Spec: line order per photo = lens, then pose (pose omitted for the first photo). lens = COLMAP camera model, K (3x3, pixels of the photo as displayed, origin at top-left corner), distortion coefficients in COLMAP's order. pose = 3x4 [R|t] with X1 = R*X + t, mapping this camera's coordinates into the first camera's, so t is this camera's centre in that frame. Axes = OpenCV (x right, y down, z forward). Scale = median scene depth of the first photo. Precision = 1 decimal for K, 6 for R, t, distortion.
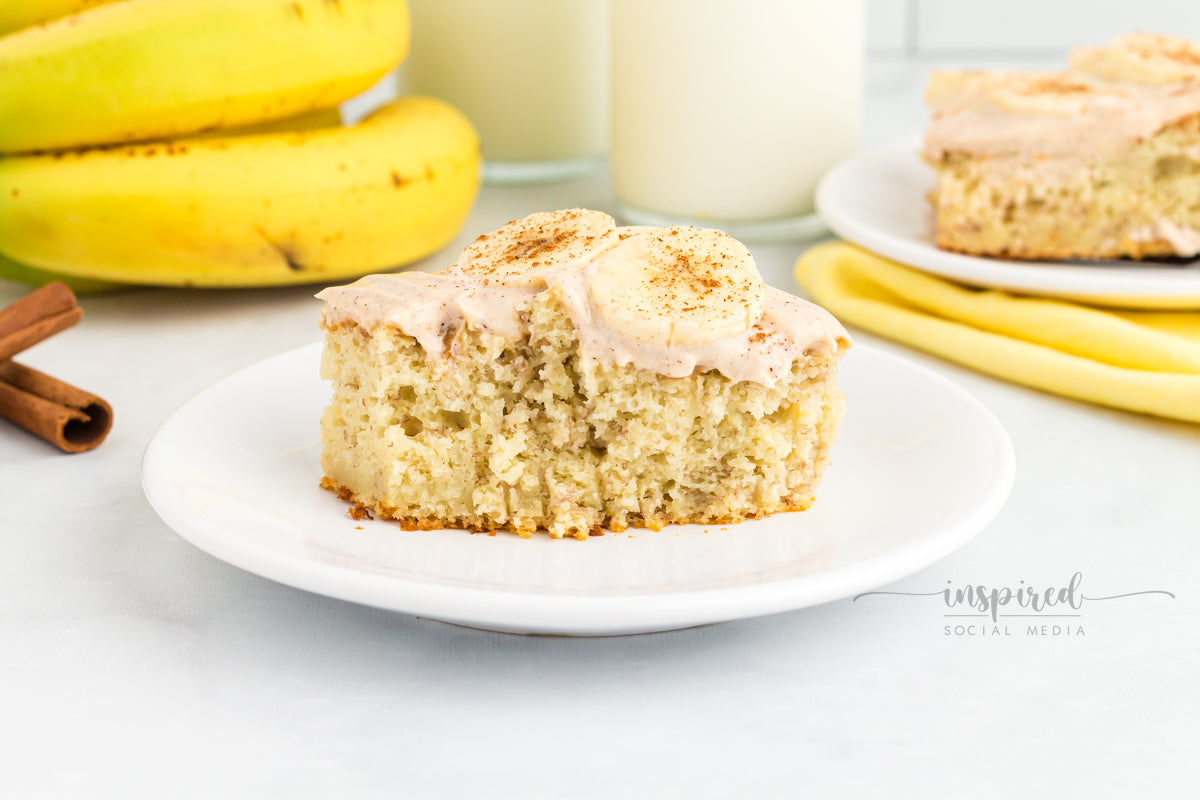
lens RADIAL K [[3266.9, 0, 600.0], [0, 3266.9, 400.0], [0, 0, 1]] dist [0.058438, 0.066867]
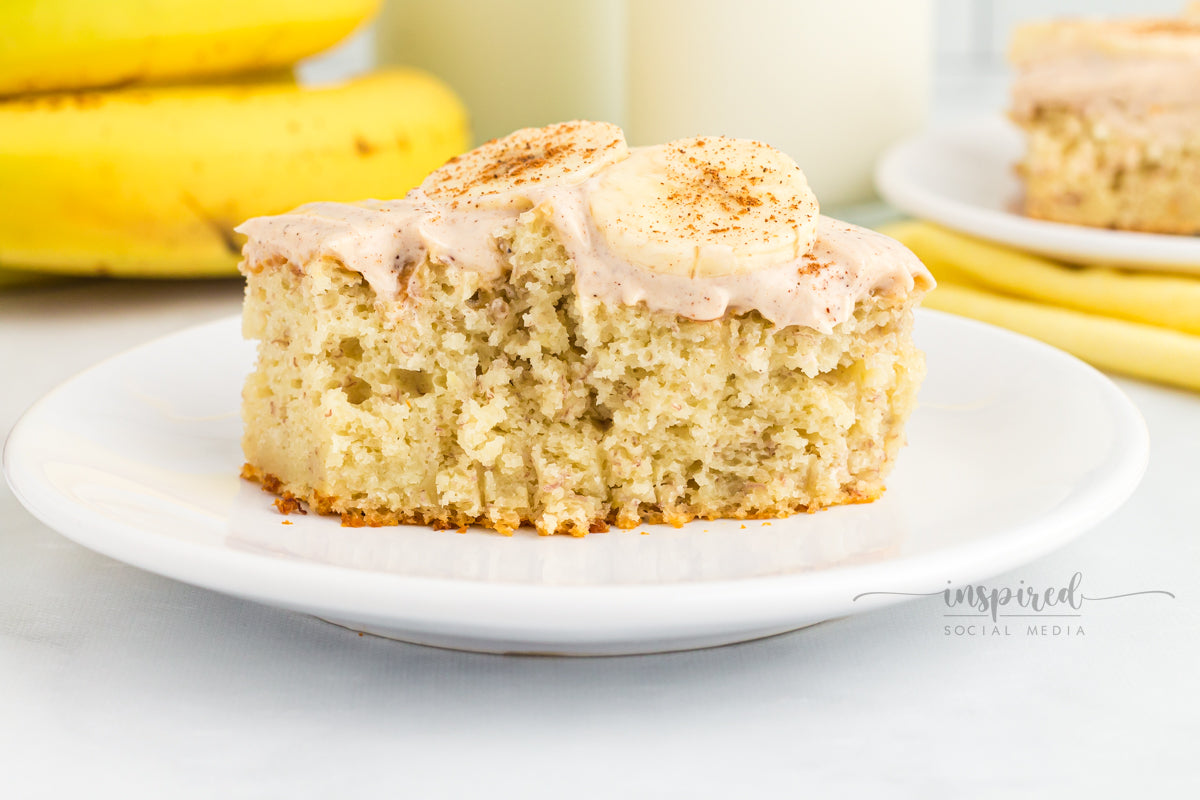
lens RADIAL K [[3300.8, 0, 600.0], [0, 3300.8, 400.0], [0, 0, 1]] dist [0.010221, 0.238462]
pose [[0.999929, -0.002837, -0.011601, 0.008129], [0.002149, 0.998259, -0.058950, 0.055845], [0.011748, 0.058921, 0.998194, 0.231447]]
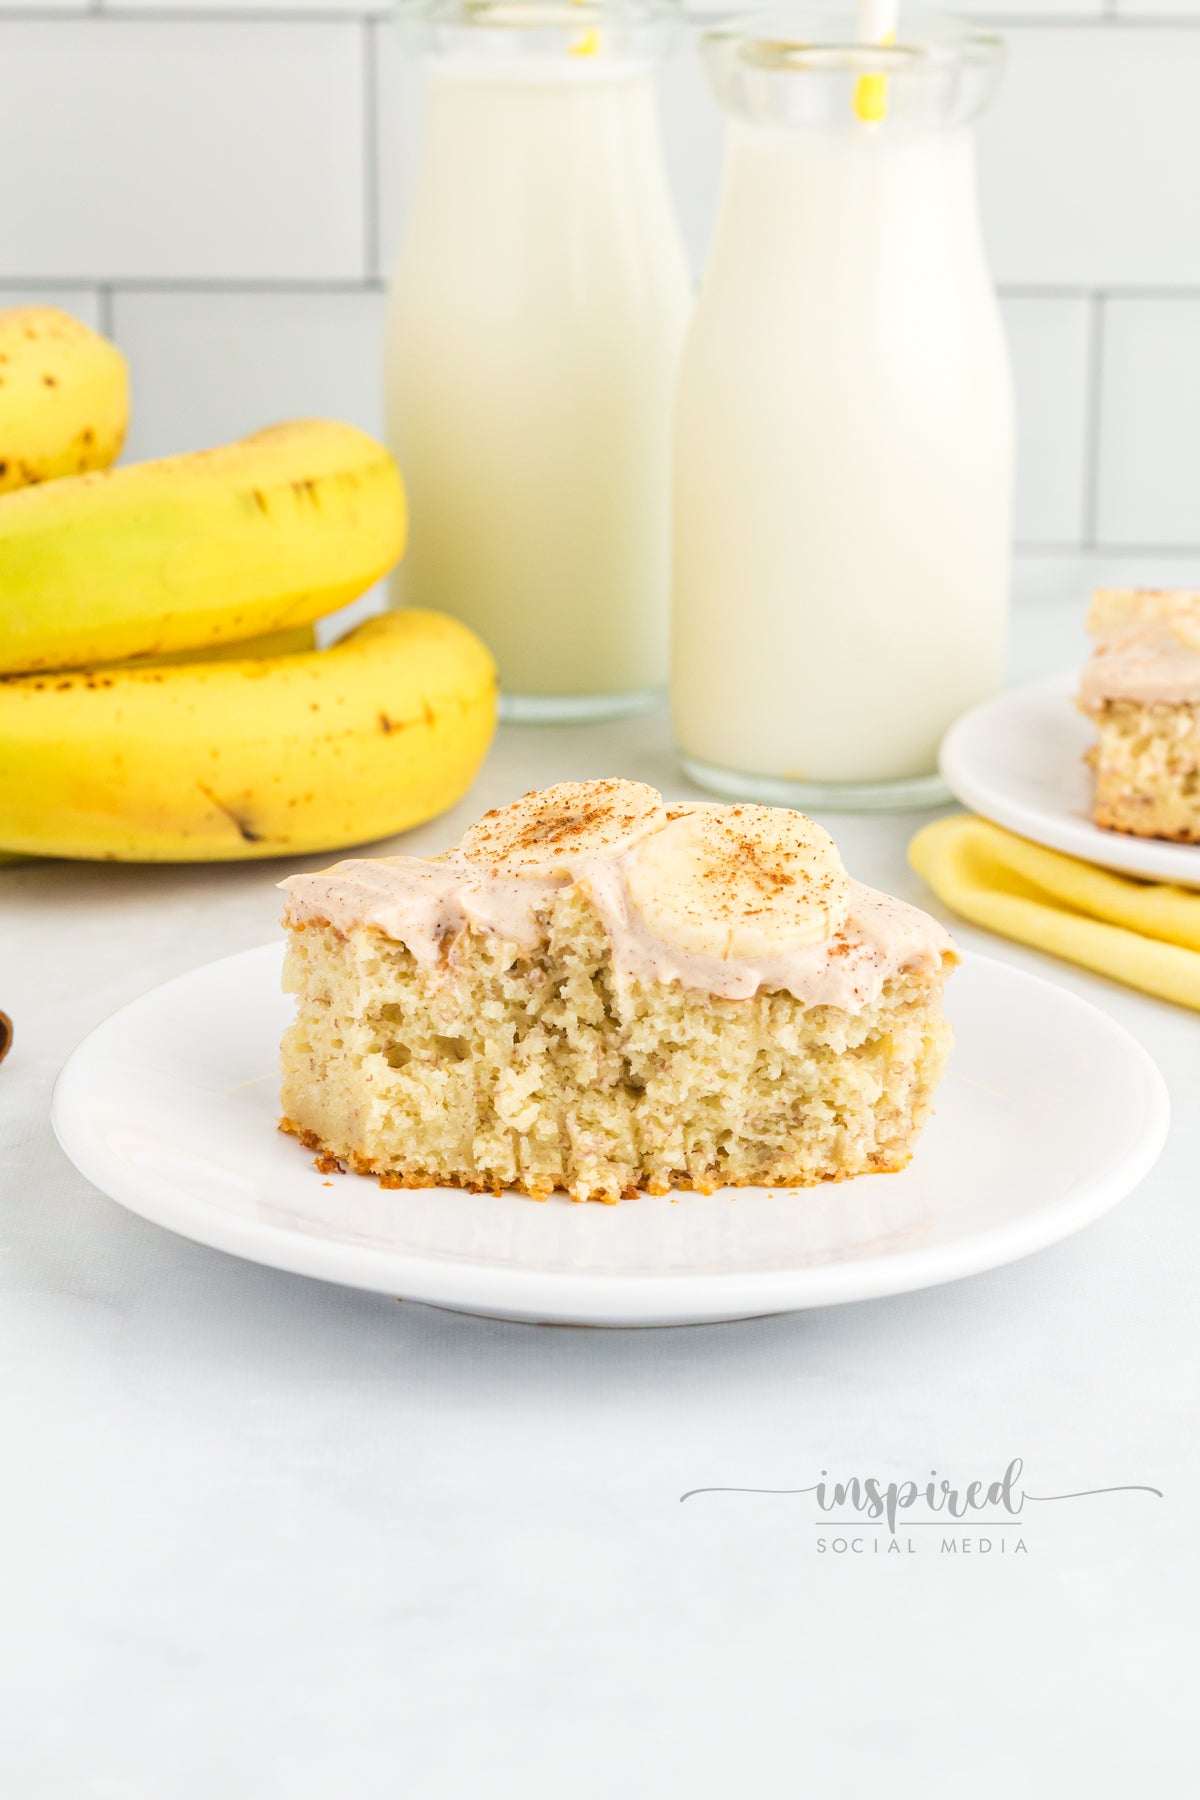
lens RADIAL K [[4900.4, 0, 600.0], [0, 4900.4, 900.0], [0, 0, 1]] dist [0.058438, 0.066867]
pose [[0.999666, 0.016532, -0.019861, 0.013781], [-0.016874, 0.999710, -0.017166, -0.009820], [0.019572, 0.017495, 0.999655, -0.174112]]
